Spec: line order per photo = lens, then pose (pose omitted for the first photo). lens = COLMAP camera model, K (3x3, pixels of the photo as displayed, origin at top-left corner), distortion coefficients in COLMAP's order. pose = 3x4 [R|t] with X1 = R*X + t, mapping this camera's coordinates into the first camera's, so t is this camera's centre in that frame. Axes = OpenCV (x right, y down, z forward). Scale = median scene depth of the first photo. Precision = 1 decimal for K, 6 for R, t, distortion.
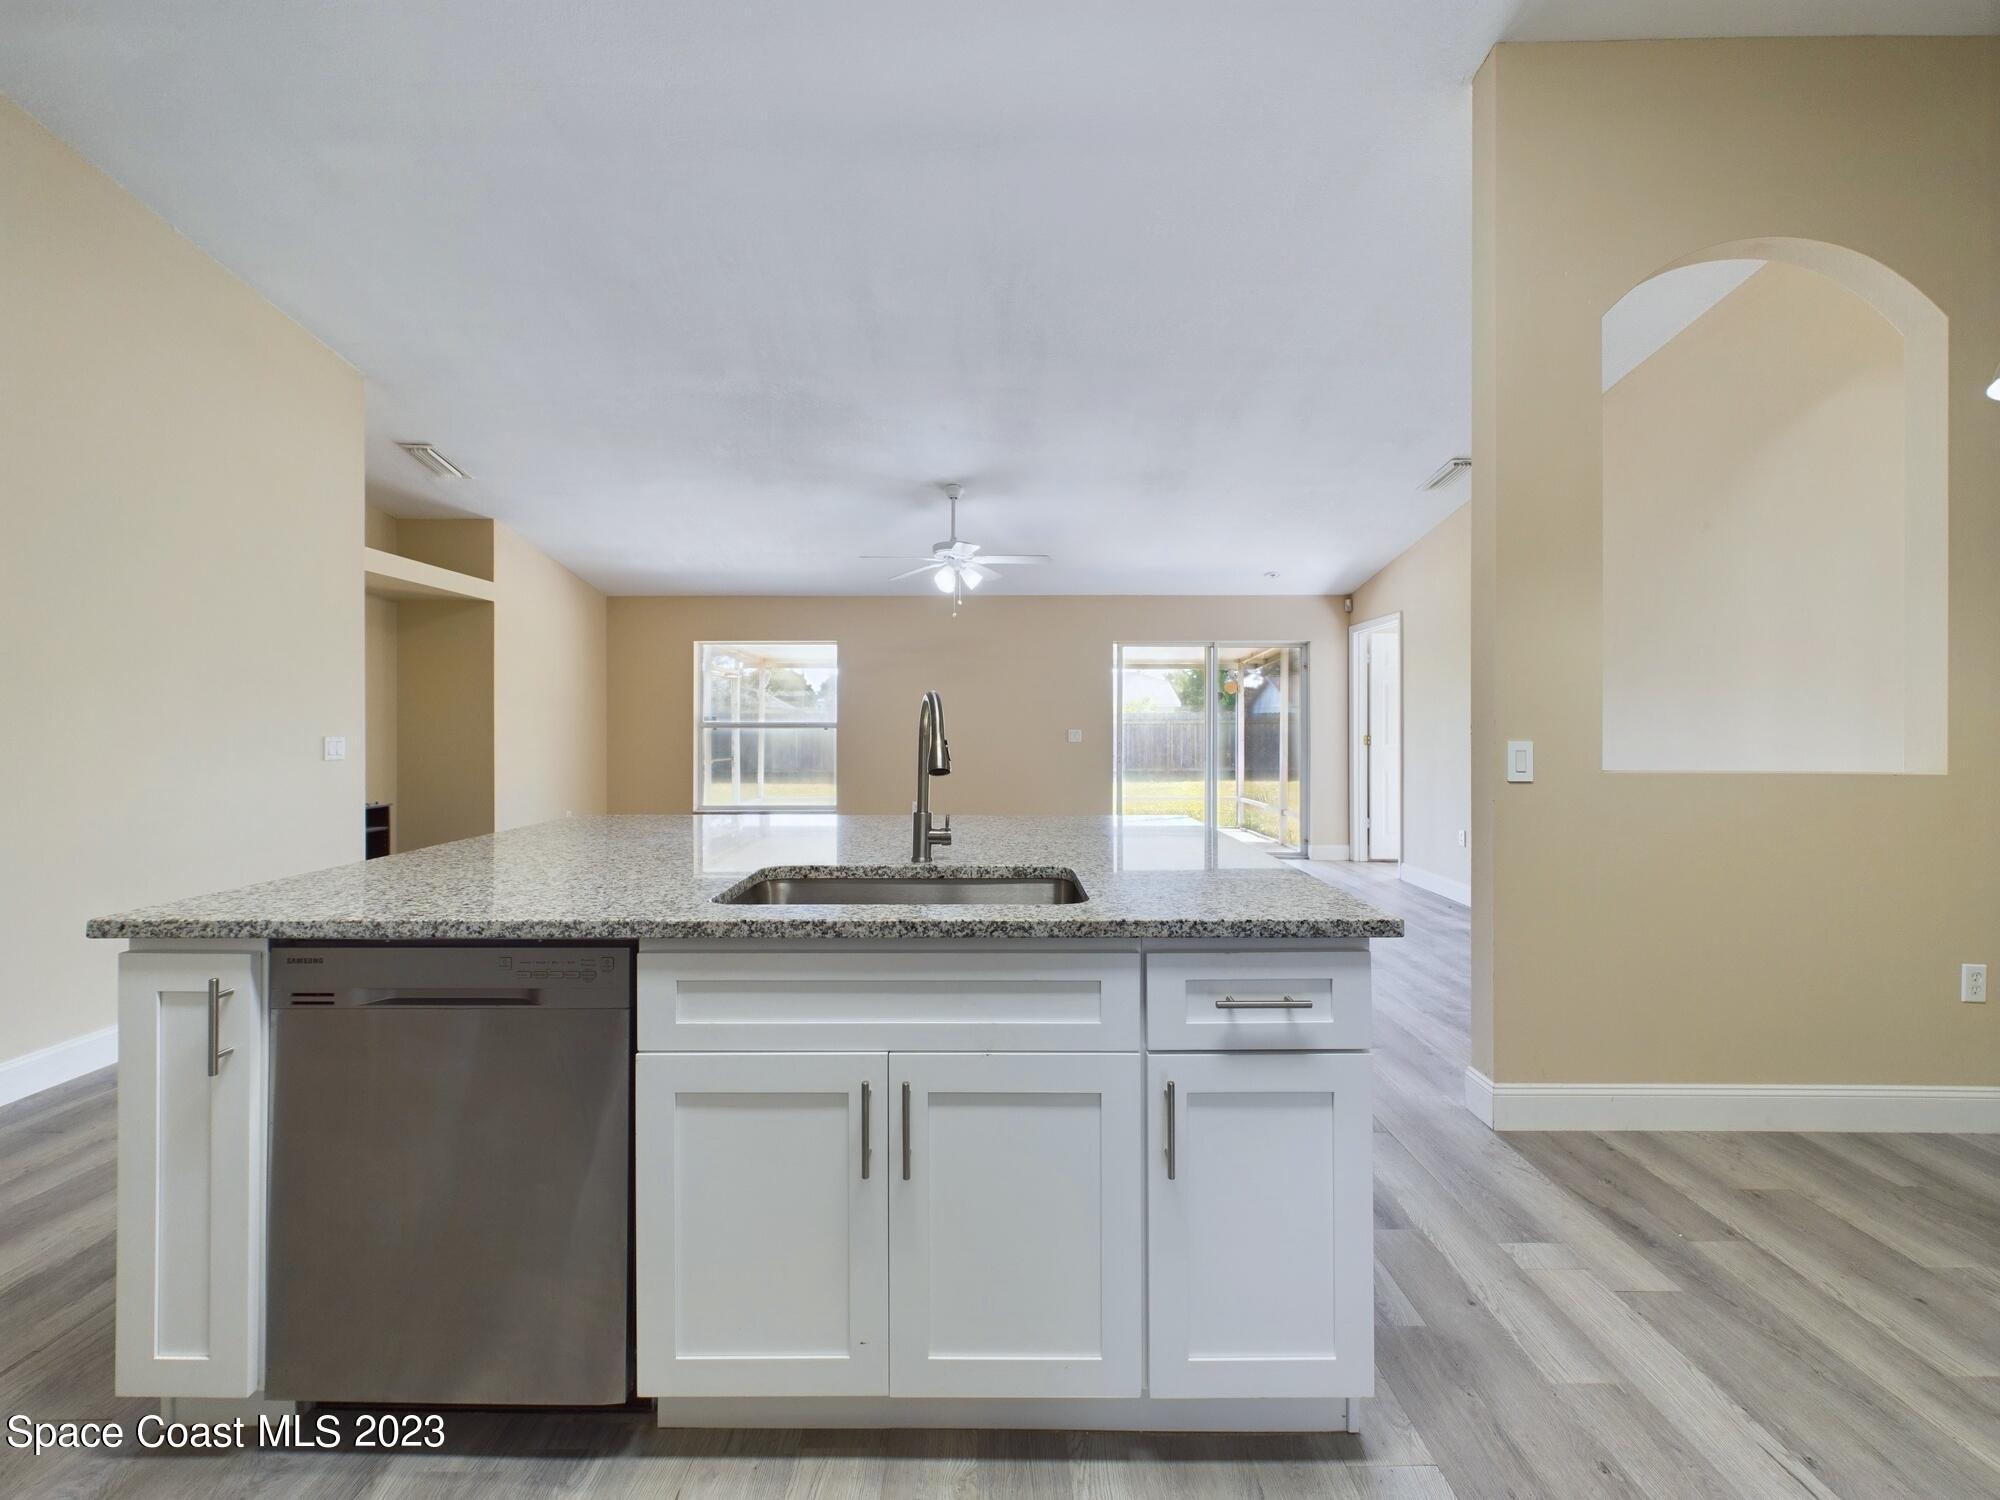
lens RADIAL K [[805.1, 0, 999.9], [0, 805.1, 729.1], [0, 0, 1]] dist [0.001163, 0.000001]
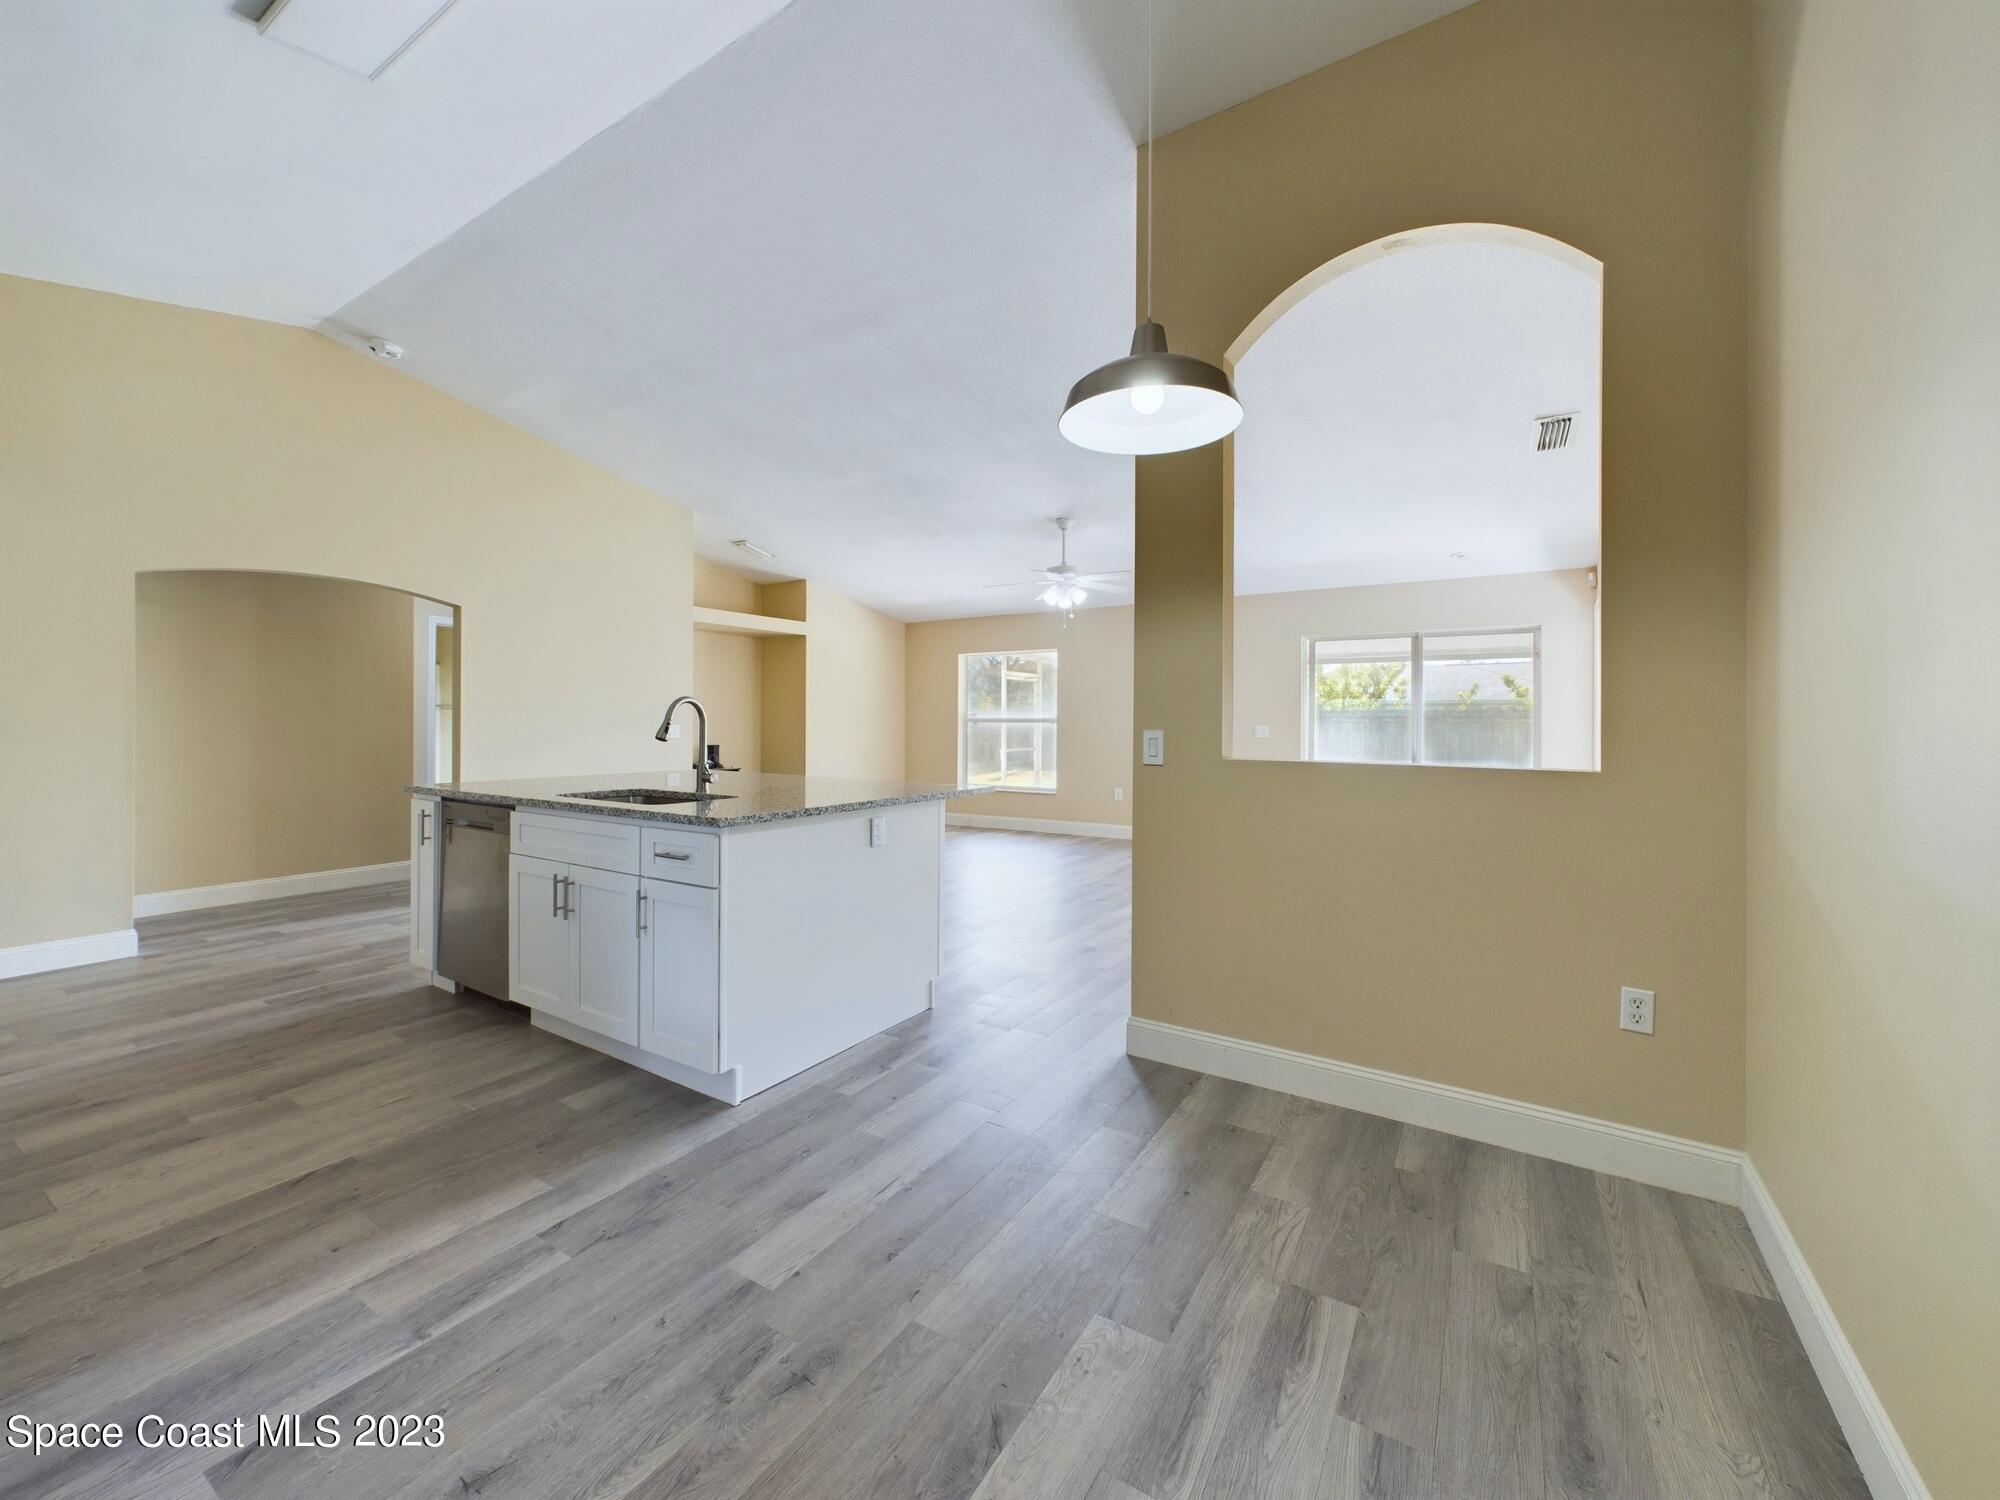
lens RADIAL K [[805.1, 0, 999.9], [0, 805.1, 729.1], [0, 0, 1]] dist [0.001163, 0.000001]
pose [[0.842225, 0.009232, -0.539047, 1.232204], [-0.008256, 0.999957, 0.004226, 0.011460], [0.539062, 0.000891, 0.842265, -0.127772]]
